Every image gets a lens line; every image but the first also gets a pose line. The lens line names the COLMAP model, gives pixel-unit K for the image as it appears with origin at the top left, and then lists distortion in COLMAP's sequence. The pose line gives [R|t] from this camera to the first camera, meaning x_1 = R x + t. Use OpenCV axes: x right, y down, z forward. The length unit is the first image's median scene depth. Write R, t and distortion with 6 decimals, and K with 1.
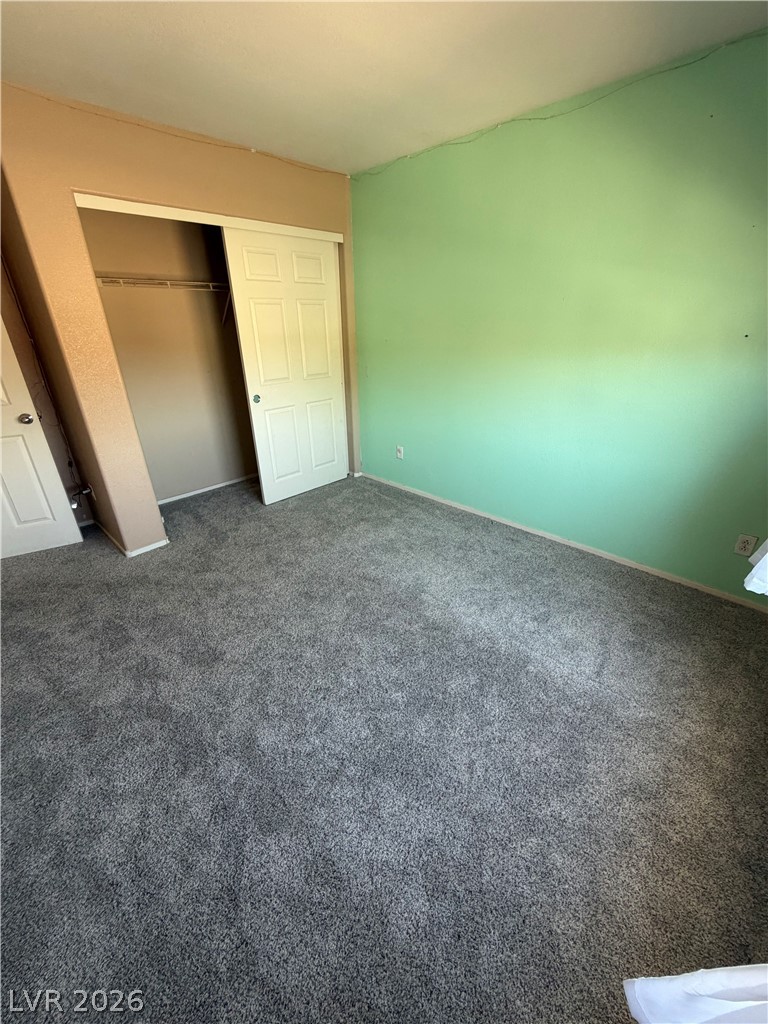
lens RADIAL K [[409.6, 0, 385.8], [0, 409.6, 508.8], [0, 0, 1]] dist [-0.001295, 0.000360]
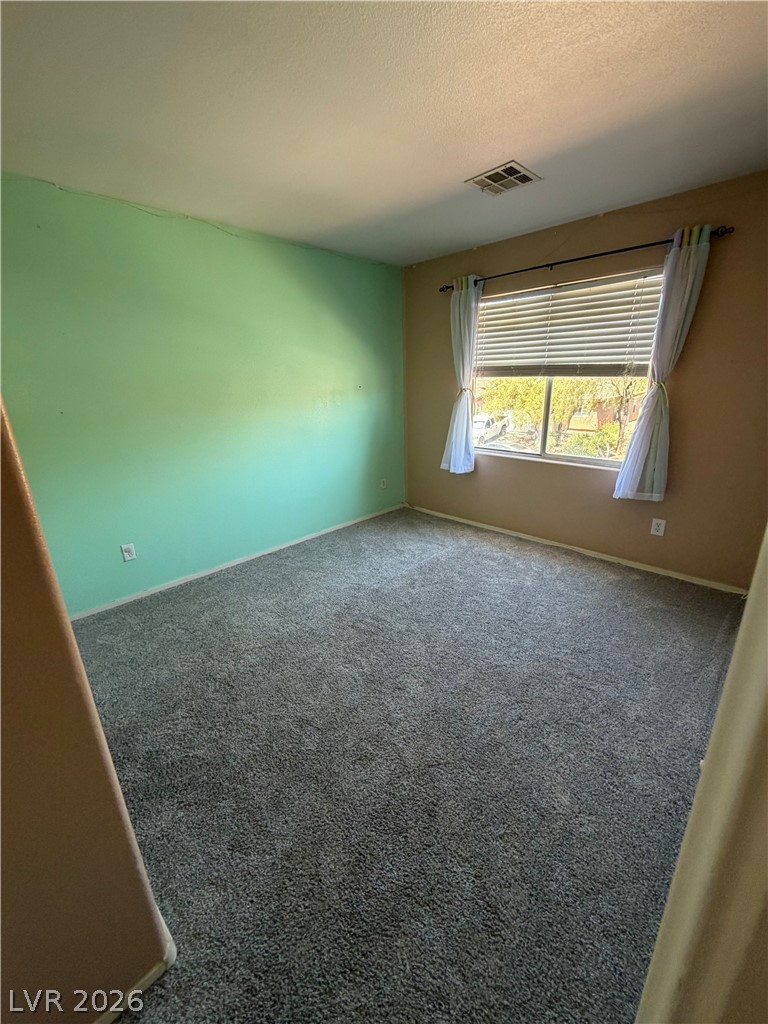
lens RADIAL K [[409.6, 0, 385.8], [0, 409.6, 508.8], [0, 0, 1]] dist [-0.001295, 0.000360]
pose [[0.006603, -0.293629, 0.955897, -1.001460], [0.444156, 0.857311, 0.260277, -0.293887], [-0.895925, 0.422848, 0.136078, 0.681942]]
